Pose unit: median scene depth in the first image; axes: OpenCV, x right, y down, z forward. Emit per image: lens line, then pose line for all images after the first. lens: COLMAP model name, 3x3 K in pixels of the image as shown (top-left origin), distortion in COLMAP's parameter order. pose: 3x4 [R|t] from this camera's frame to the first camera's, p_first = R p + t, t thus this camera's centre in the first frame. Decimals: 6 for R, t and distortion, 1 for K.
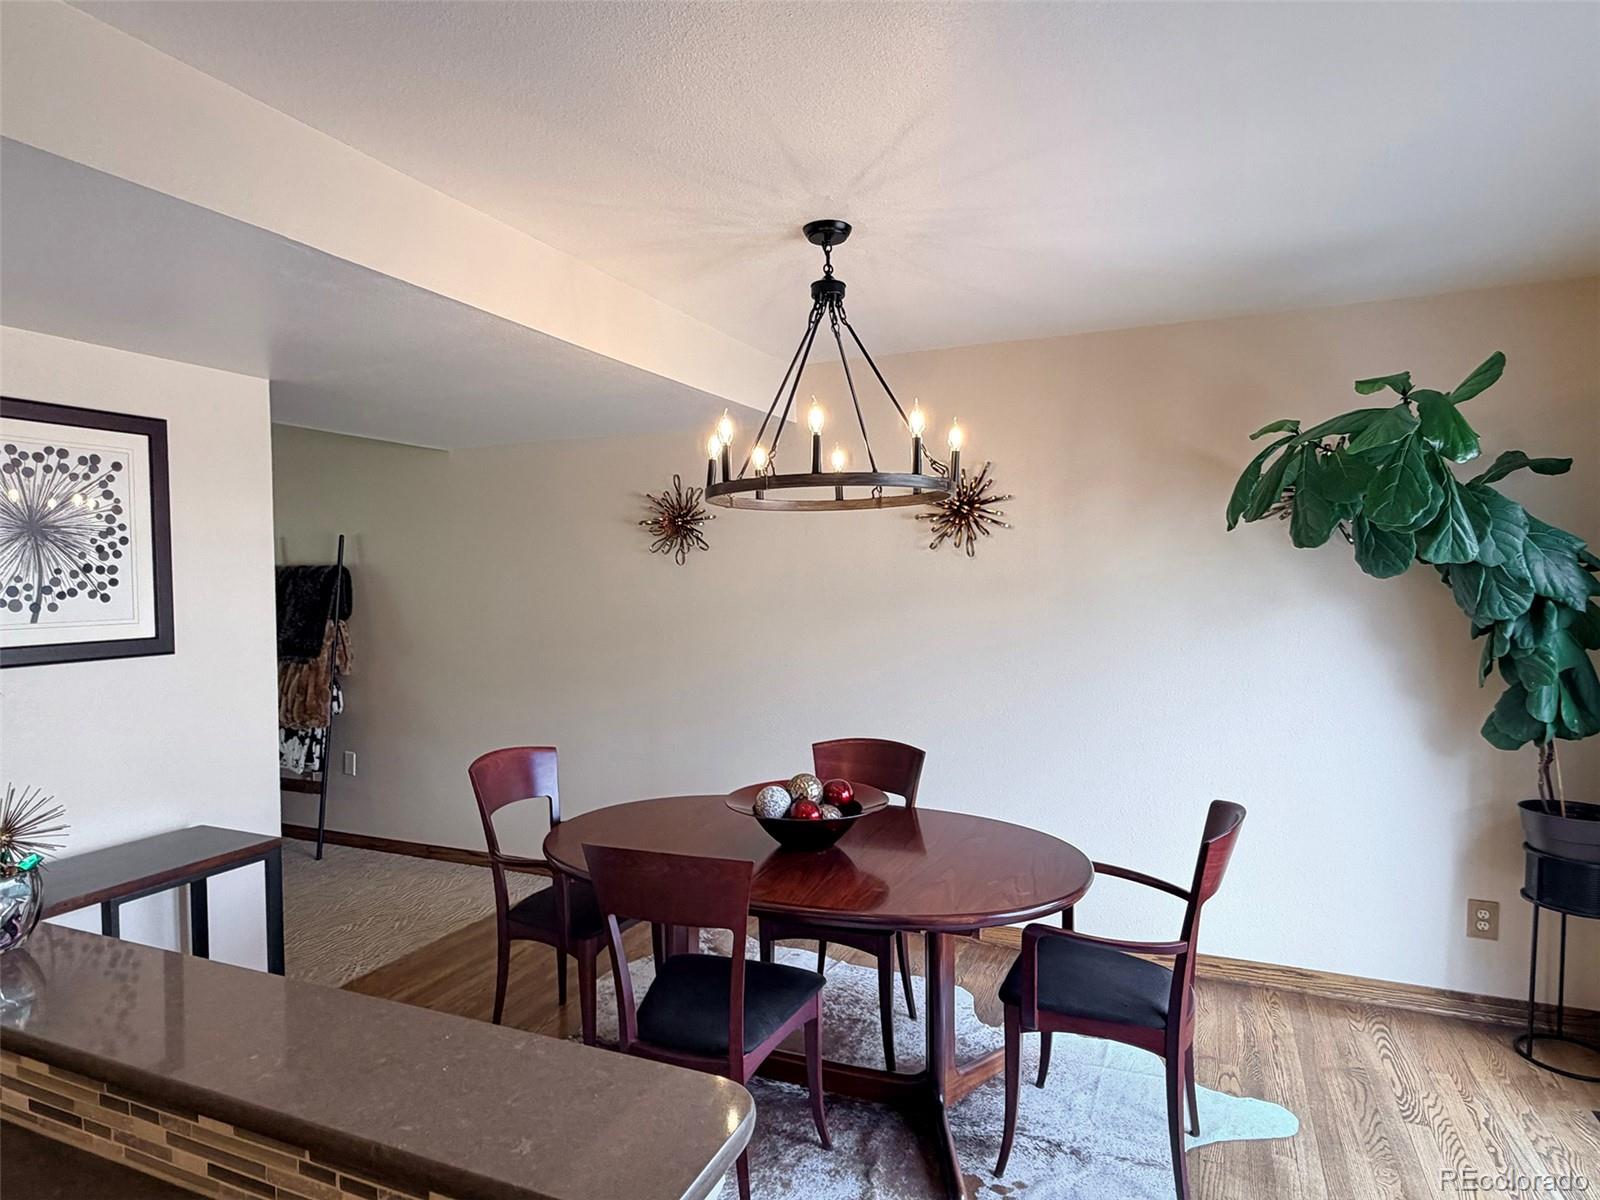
lens RADIAL K [[922.1, 0, 800.2], [0, 922.1, 603.3], [0, 0, 1]] dist [-0.004769, 0.001147]
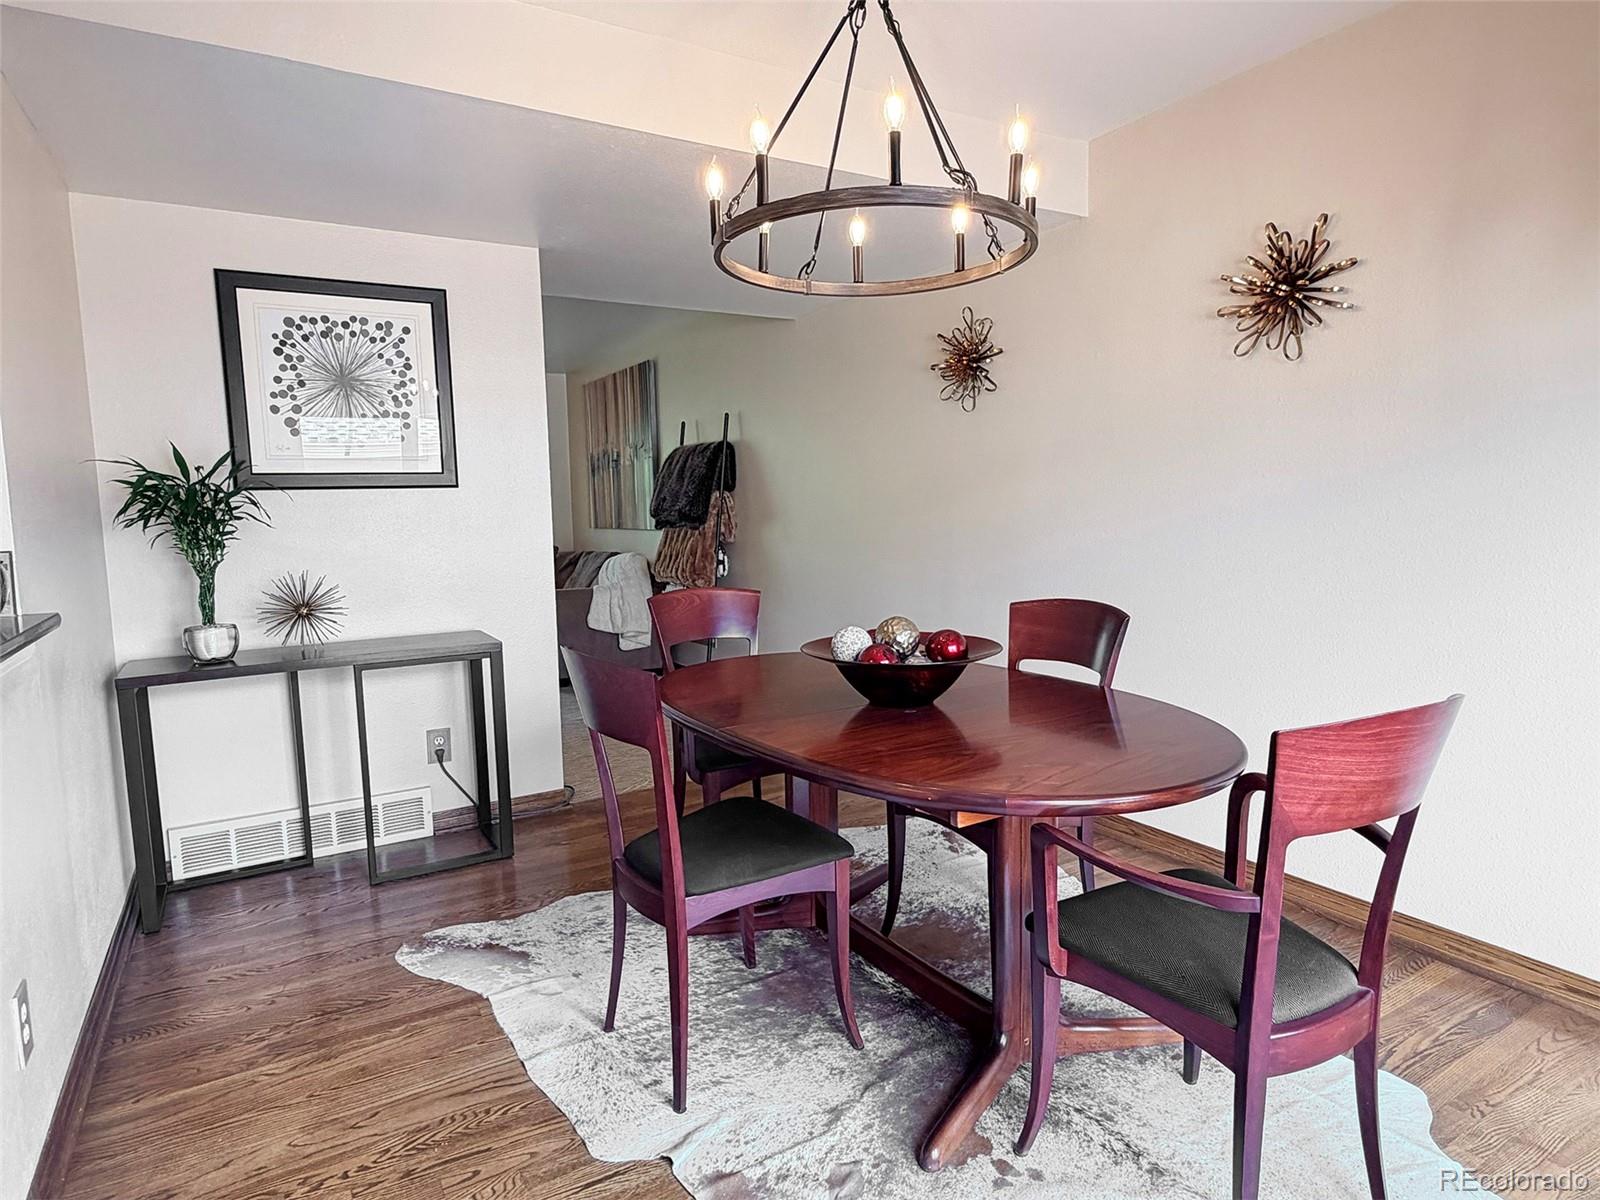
lens RADIAL K [[922.1, 0, 800.2], [0, 922.1, 603.3], [0, 0, 1]] dist [-0.004769, 0.001147]
pose [[0.809248, 0.055024, -0.584885, 0.425758], [-0.005522, 0.996272, 0.086086, 0.106118], [0.587441, -0.066435, 0.806535, 0.292369]]
